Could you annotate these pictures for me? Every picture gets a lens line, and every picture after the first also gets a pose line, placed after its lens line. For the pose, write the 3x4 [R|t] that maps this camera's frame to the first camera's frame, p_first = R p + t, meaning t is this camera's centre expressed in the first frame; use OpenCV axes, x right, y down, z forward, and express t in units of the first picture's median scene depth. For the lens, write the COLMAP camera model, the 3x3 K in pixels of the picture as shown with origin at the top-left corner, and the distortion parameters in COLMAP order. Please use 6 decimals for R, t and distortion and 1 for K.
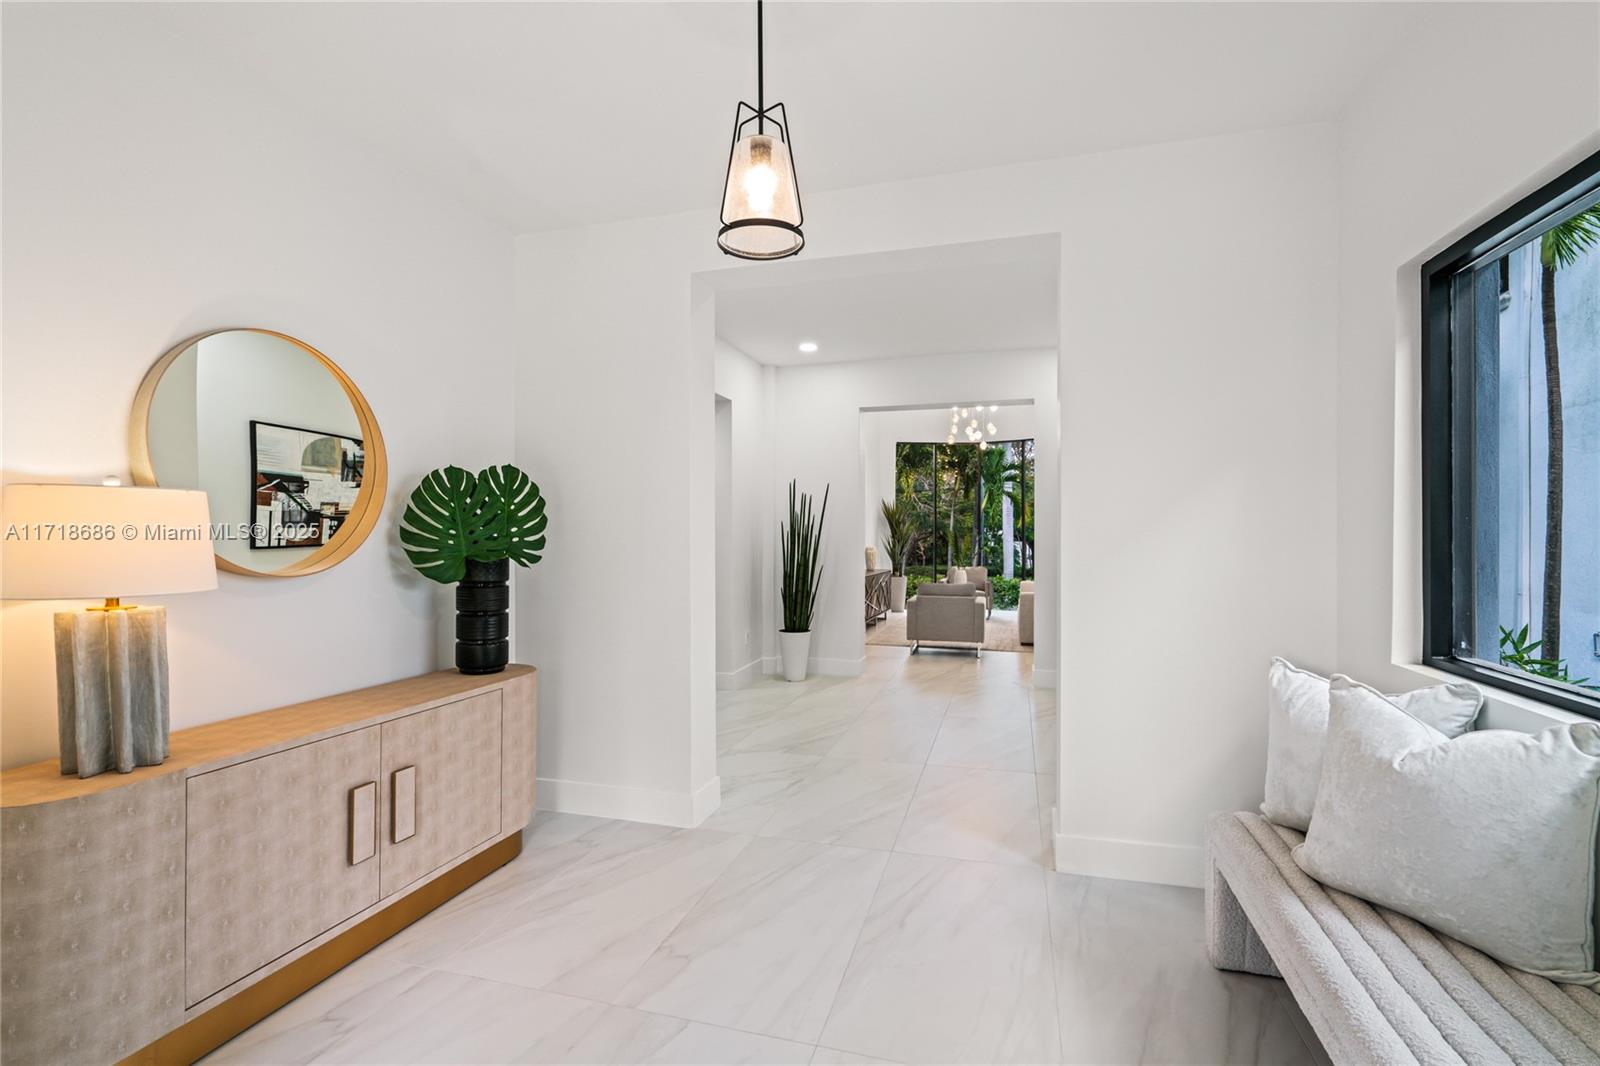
lens RADIAL K [[727.5, 0, 803.9], [0, 727.5, 539.0], [0, 0, 1]] dist [-0.009508, 0.004413]
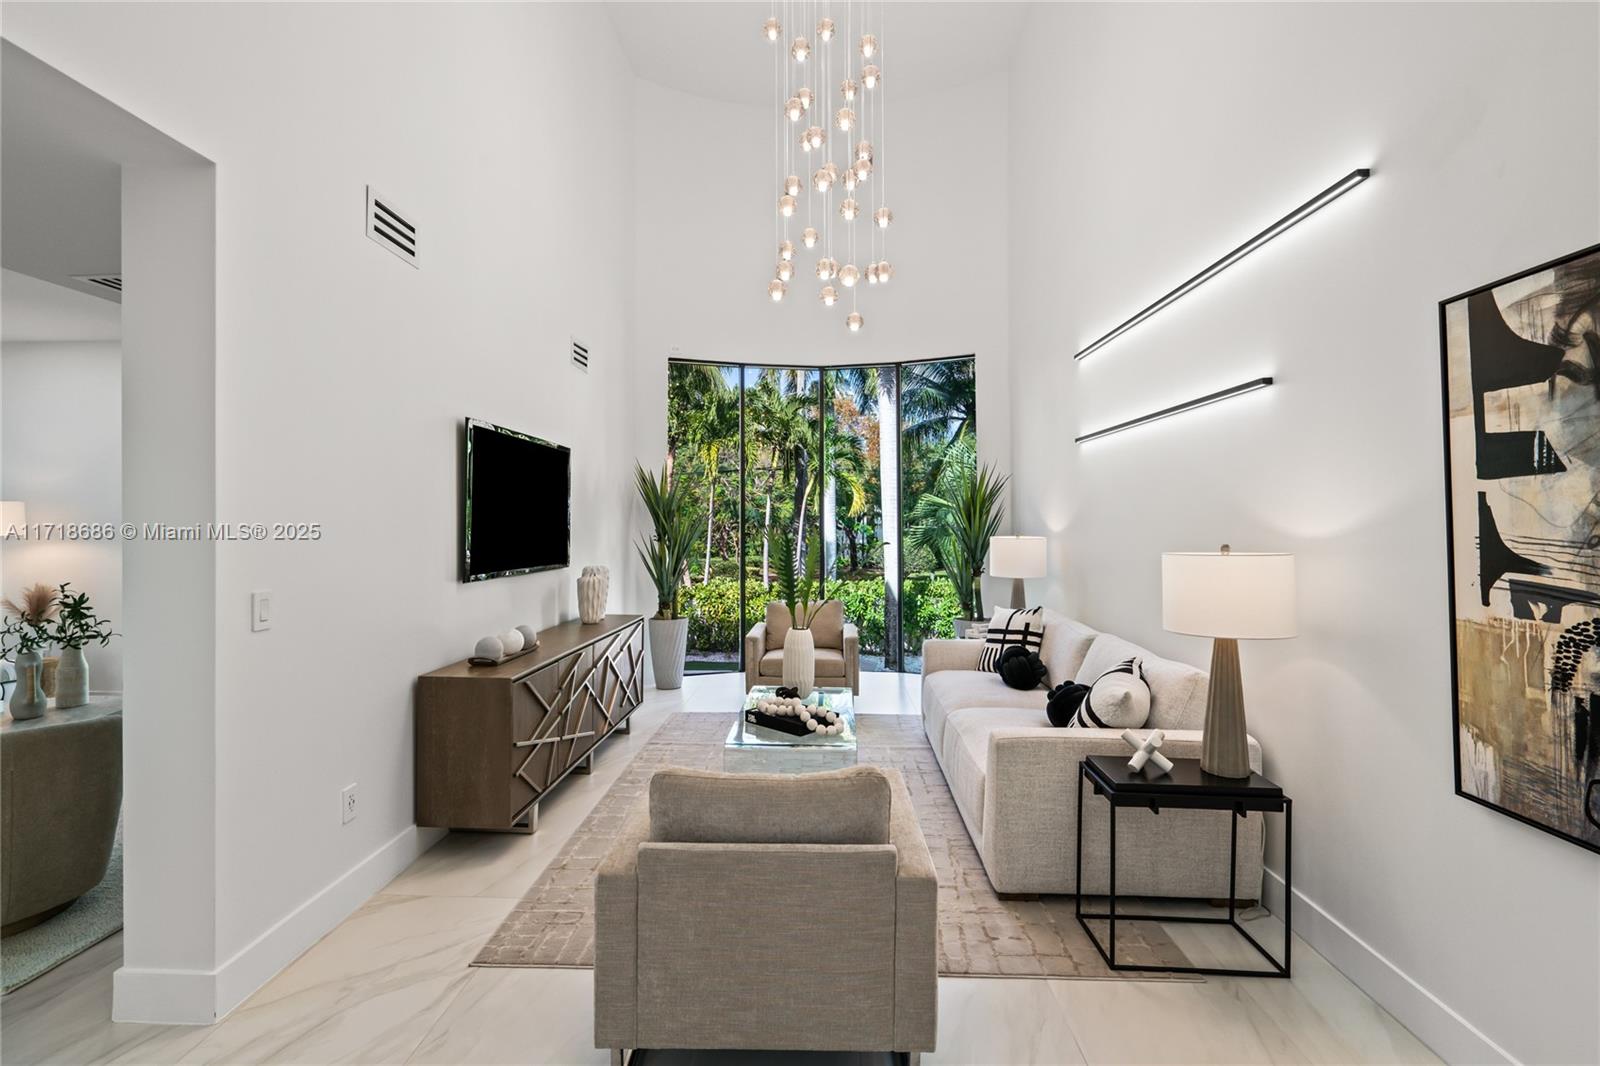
lens RADIAL K [[727.5, 0, 796.0], [0, 727.5, 522.3], [0, 0, 1]] dist [-0.009508, 0.004413]
pose [[0.971086, -0.001169, 0.238729, 0.175830], [0.002674, 0.999979, -0.005979, -0.022204], [-0.238717, 0.006445, 0.971068, 0.901777]]
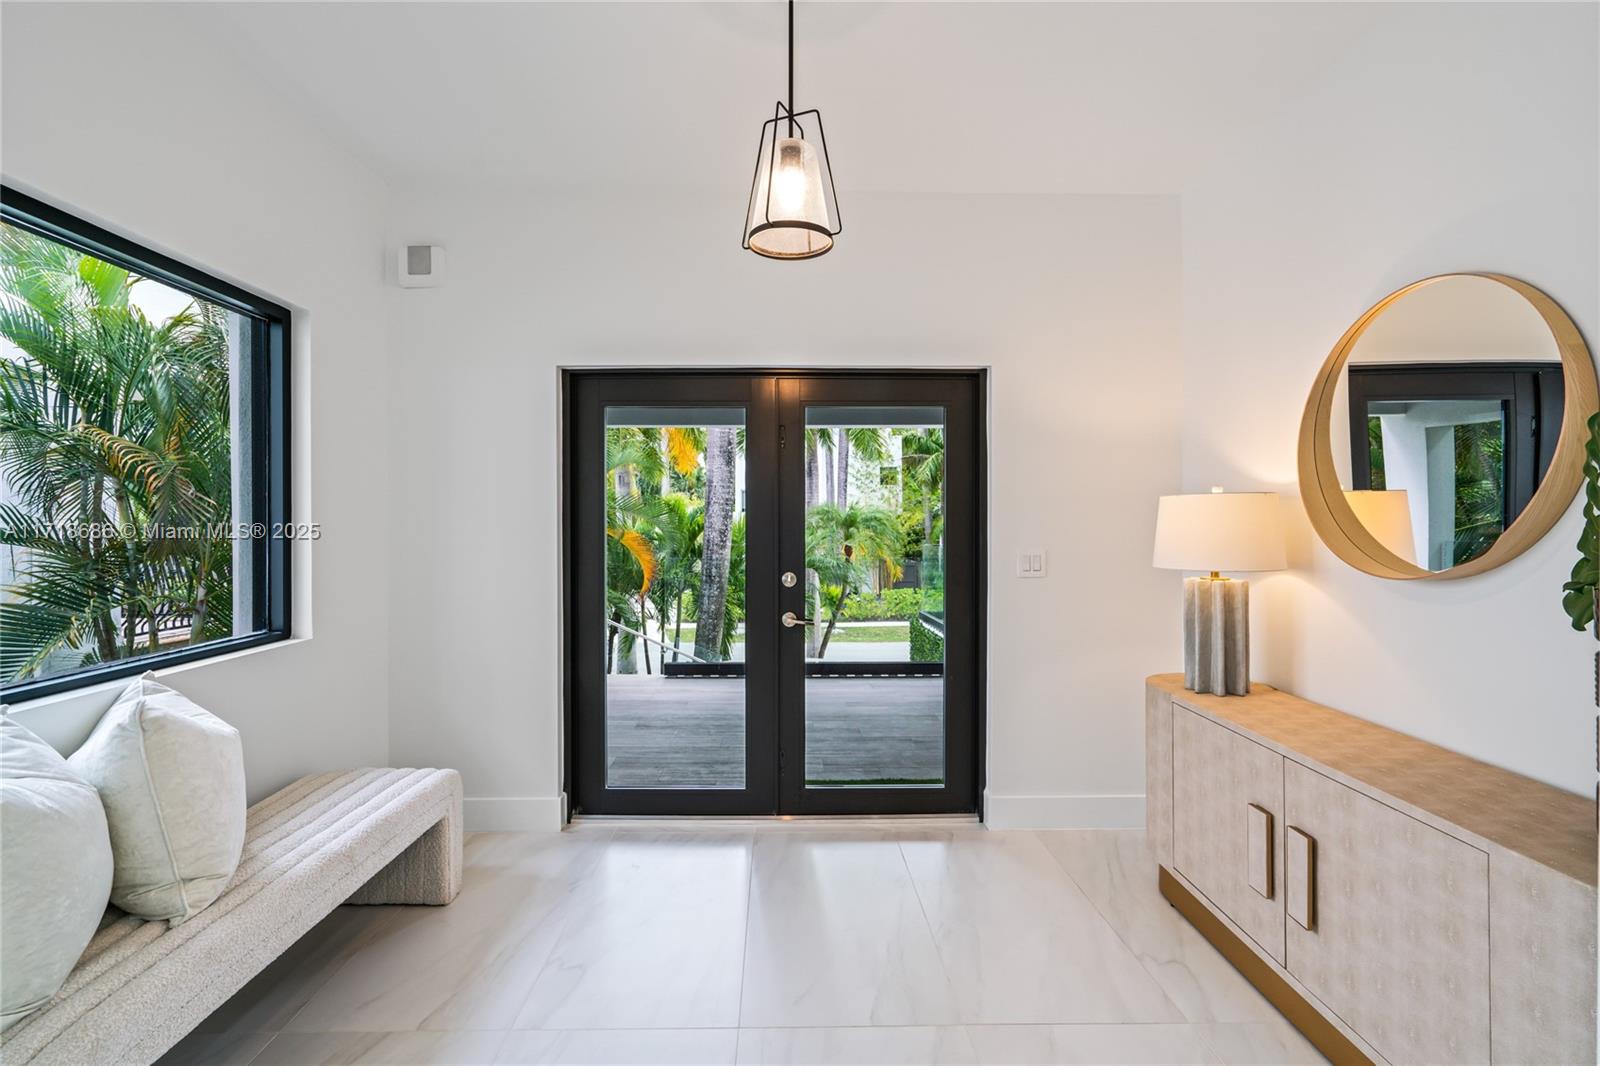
lens RADIAL K [[727.5, 0, 797.3], [0, 727.5, 521.5], [0, 0, 1]] dist [-0.009508, 0.004413]
pose [[-0.954961, 0.010160, -0.296556, 0.061340], [0.009930, 0.999948, 0.002282, -0.006910], [0.296564, -0.000766, -0.955013, 0.521315]]
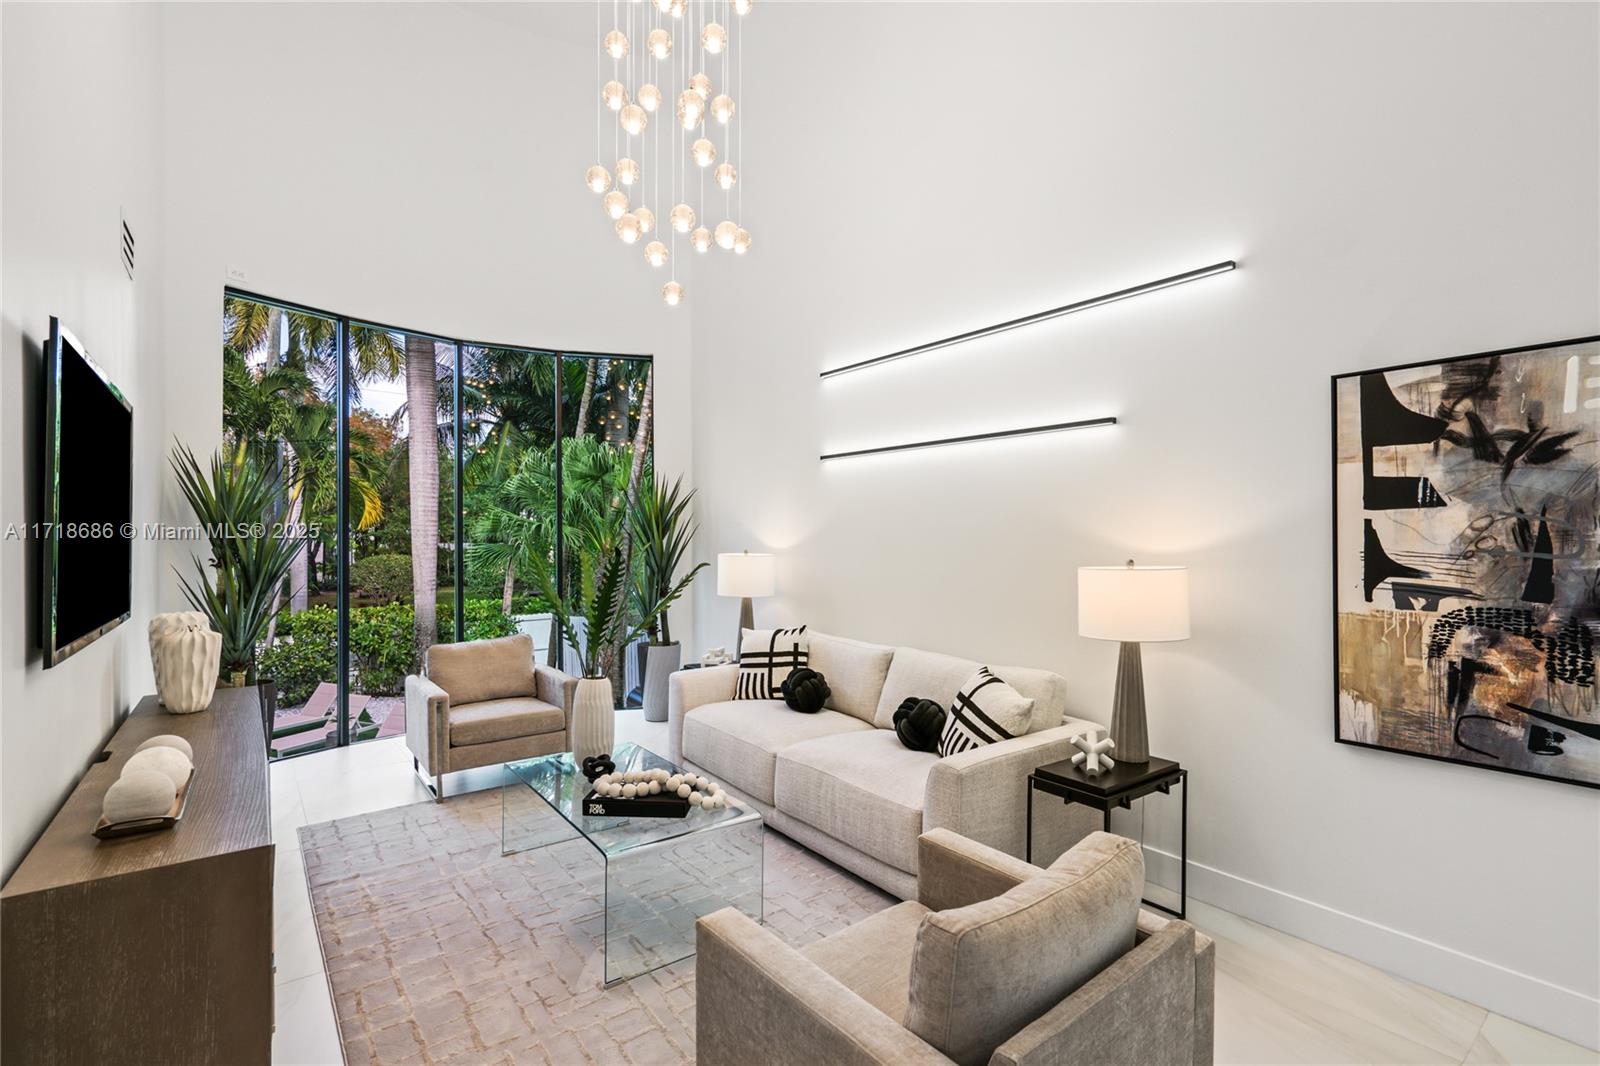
lens RADIAL K [[727.5, 0, 803.8], [0, 727.5, 542.0], [0, 0, 1]] dist [-0.009508, 0.004413]
pose [[0.586347, -0.003678, 0.810051, 0.021163], [0.003342, 0.999992, 0.002122, -0.024424], [-0.810053, 0.001463, 0.586355, 1.115909]]
